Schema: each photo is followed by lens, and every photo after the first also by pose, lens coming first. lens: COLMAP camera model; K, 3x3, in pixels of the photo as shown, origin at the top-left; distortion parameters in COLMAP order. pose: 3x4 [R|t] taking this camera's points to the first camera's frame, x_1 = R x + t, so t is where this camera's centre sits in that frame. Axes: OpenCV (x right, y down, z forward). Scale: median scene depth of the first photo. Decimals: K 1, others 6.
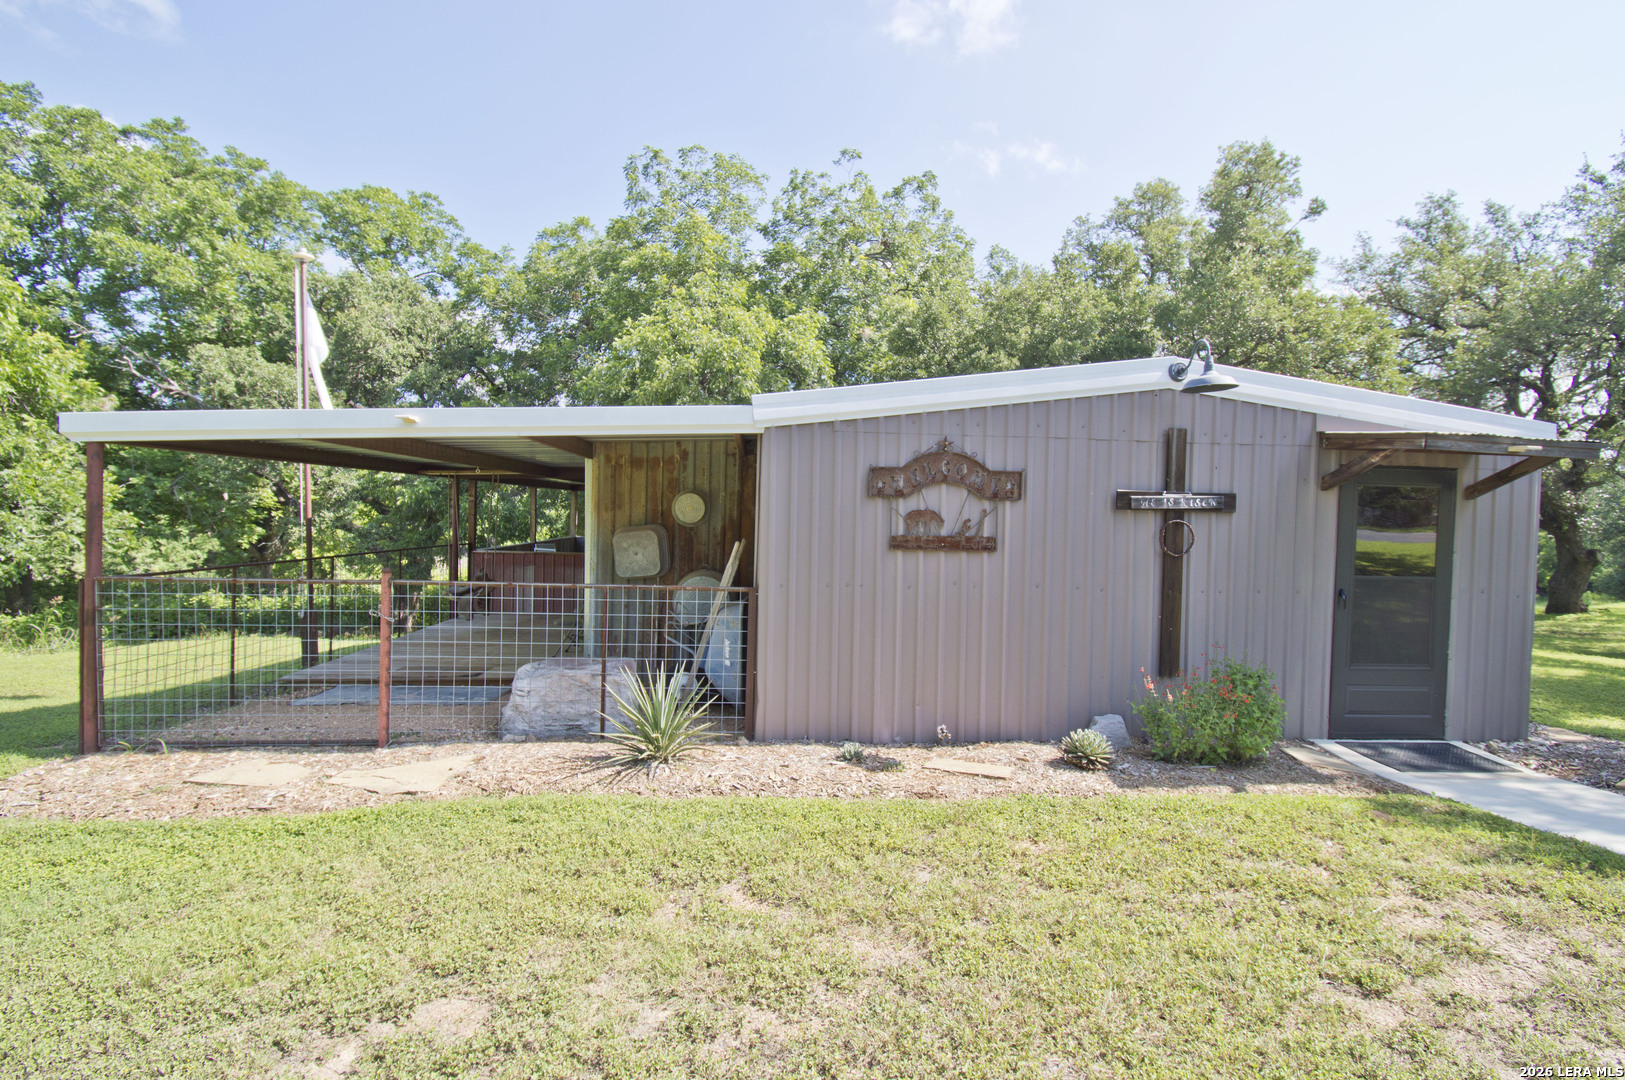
lens RADIAL K [[746.3, 0, 818.8], [0, 746.3, 534.3], [0, 0, 1]] dist [0.013050, -0.023832]
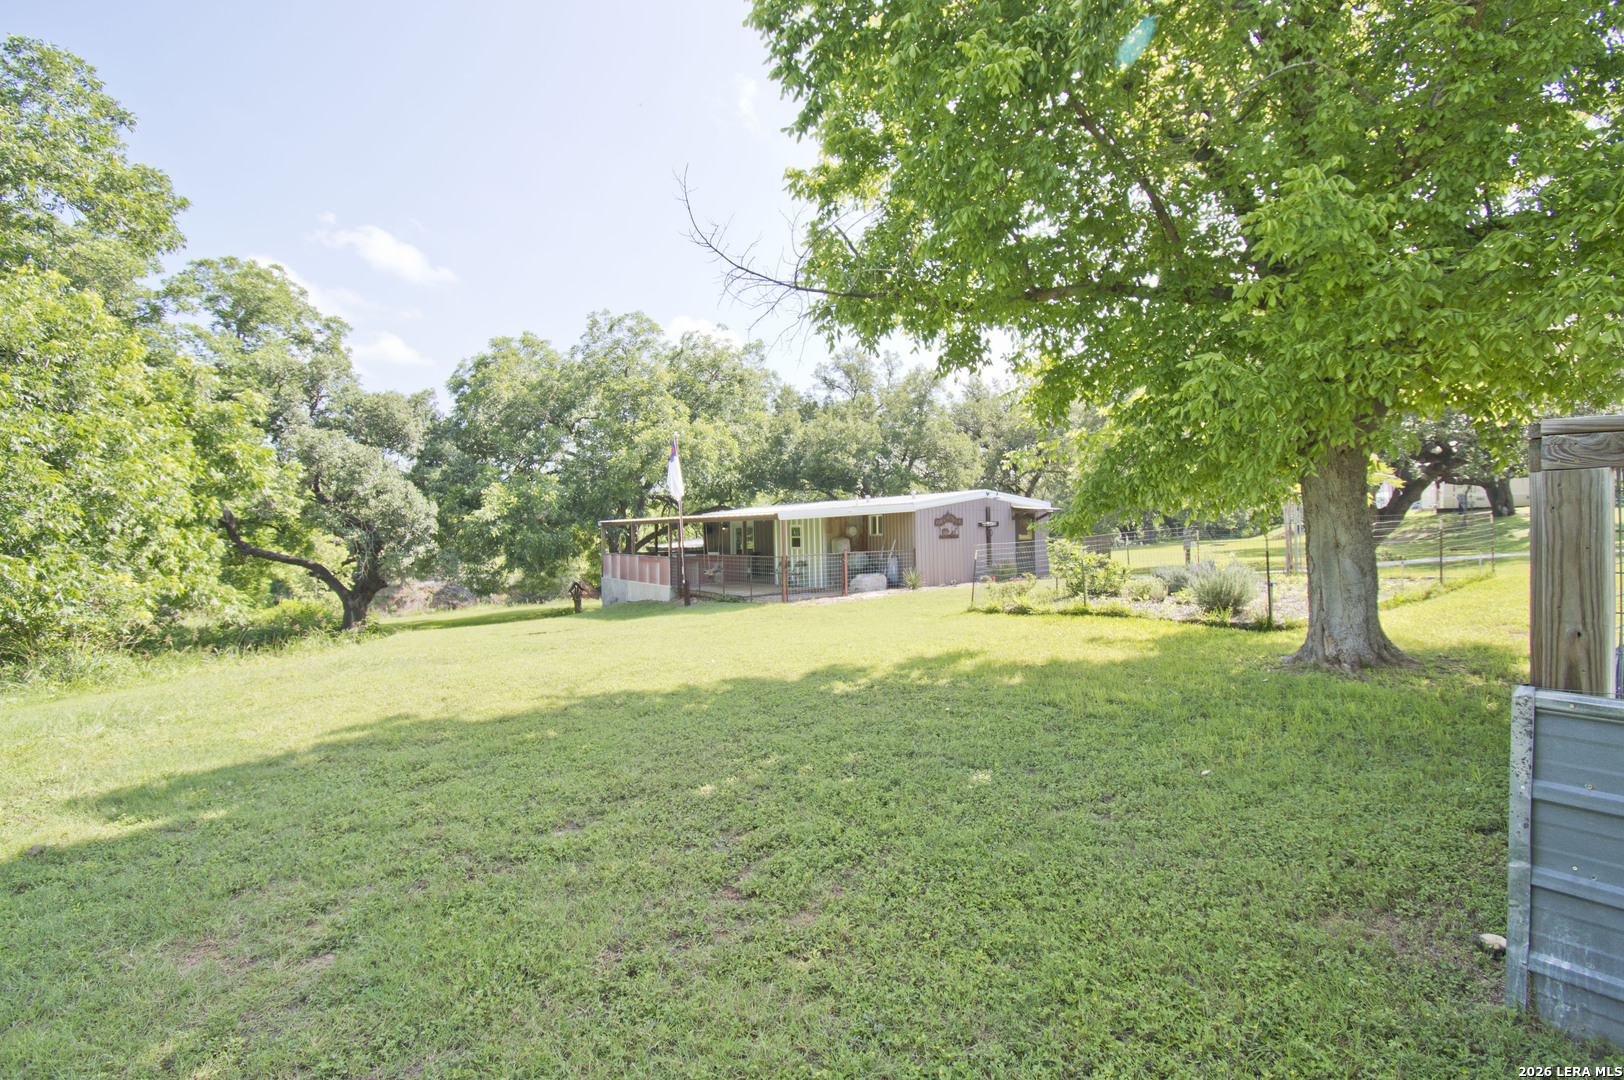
lens RADIAL K [[745.9, 0, 818.3], [0, 745.9, 534.3], [0, 0, 1]] dist [0.013050, -0.023832]
pose [[0.848122, -0.042274, 0.528112, -2.531311], [0.056330, 0.998356, -0.010547, 0.002730], [-0.526798, 0.038694, 0.849109, -2.035621]]
